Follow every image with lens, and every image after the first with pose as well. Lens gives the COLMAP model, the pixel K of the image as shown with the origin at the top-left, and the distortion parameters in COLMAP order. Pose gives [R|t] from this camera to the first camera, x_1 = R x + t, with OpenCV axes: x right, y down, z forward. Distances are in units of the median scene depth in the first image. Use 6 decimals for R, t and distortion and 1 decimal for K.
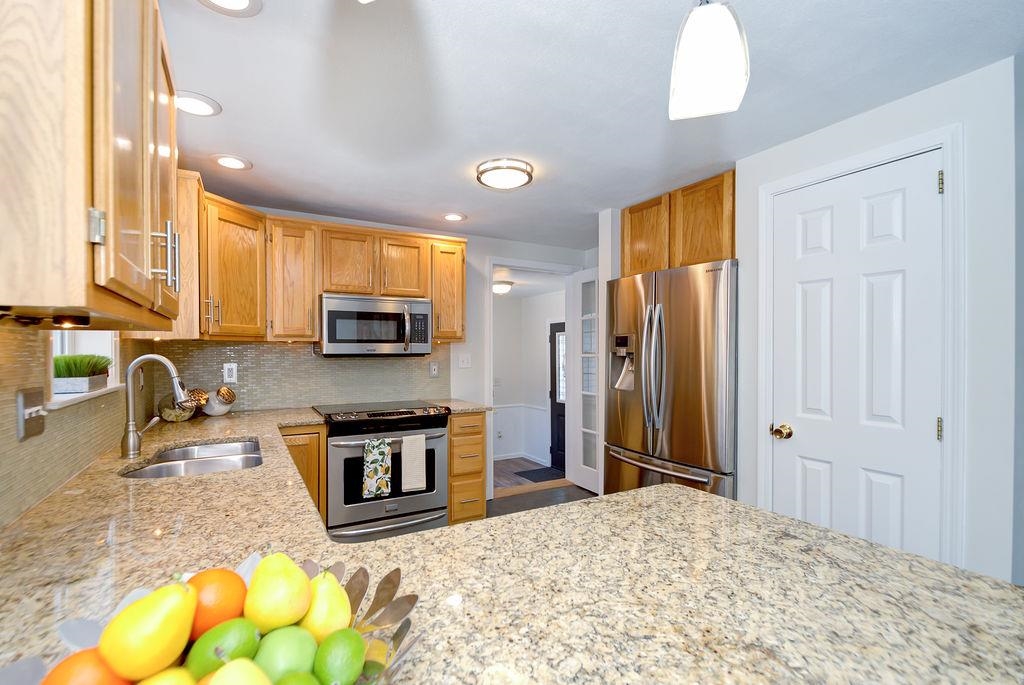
lens RADIAL K [[459.4, 0, 509.3], [0, 459.4, 354.7], [0, 0, 1]] dist [0.001236, 0.000309]
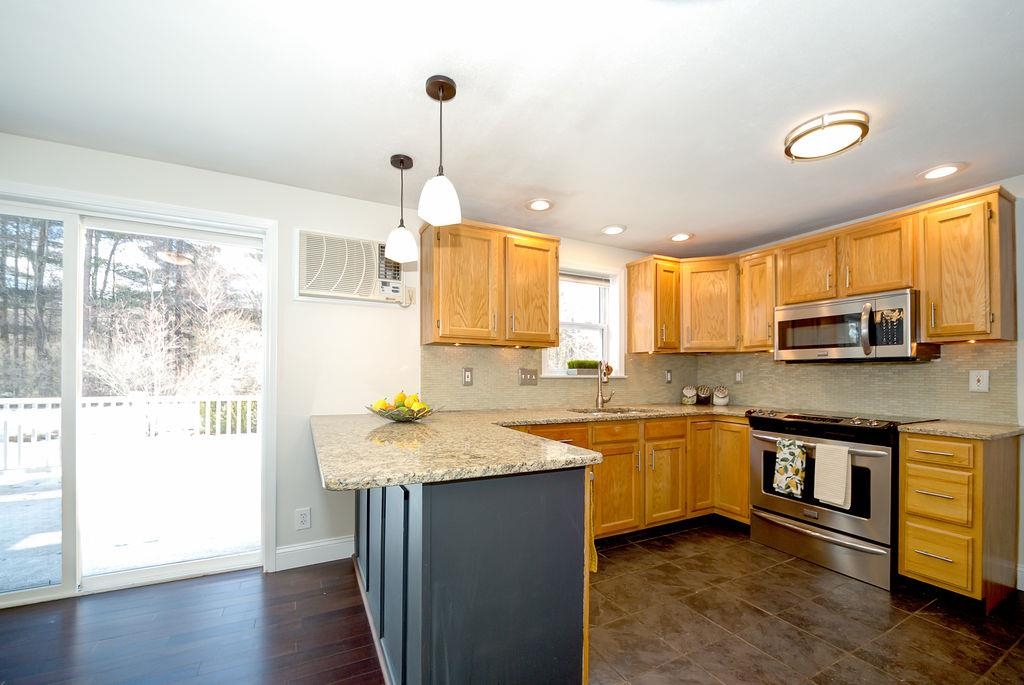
lens RADIAL K [[408.5, 0, 508.2], [0, 408.5, 370.0], [0, 0, 1]] dist [-0.031657, -0.000023]
pose [[-0.057125, -0.014930, -0.998255, 0.658453], [-0.015929, 0.999775, -0.014041, 0.049386], [0.998240, 0.015099, -0.057350, 0.412890]]
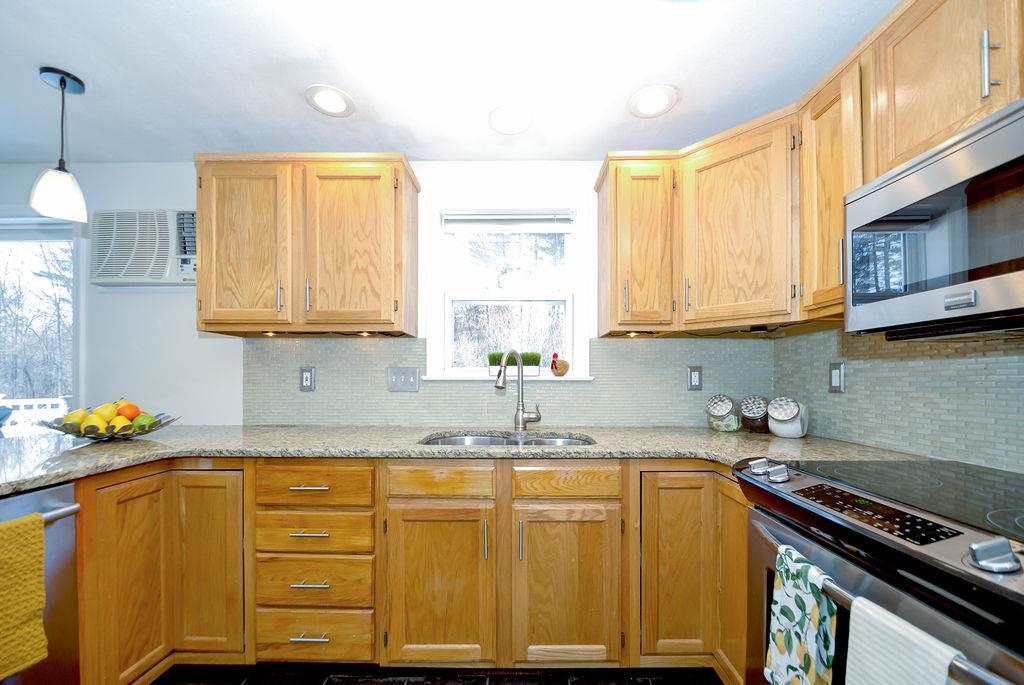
lens RADIAL K [[419.8, 0, 524.9], [0, 419.8, 379.0], [0, 0, 1]] dist [-0.009089, -0.000272]
pose [[-0.499782, -0.000740, -0.866151, 0.100482], [-0.010643, 0.999929, 0.005287, 0.044900], [0.866086, 0.011861, -0.499755, 0.973171]]
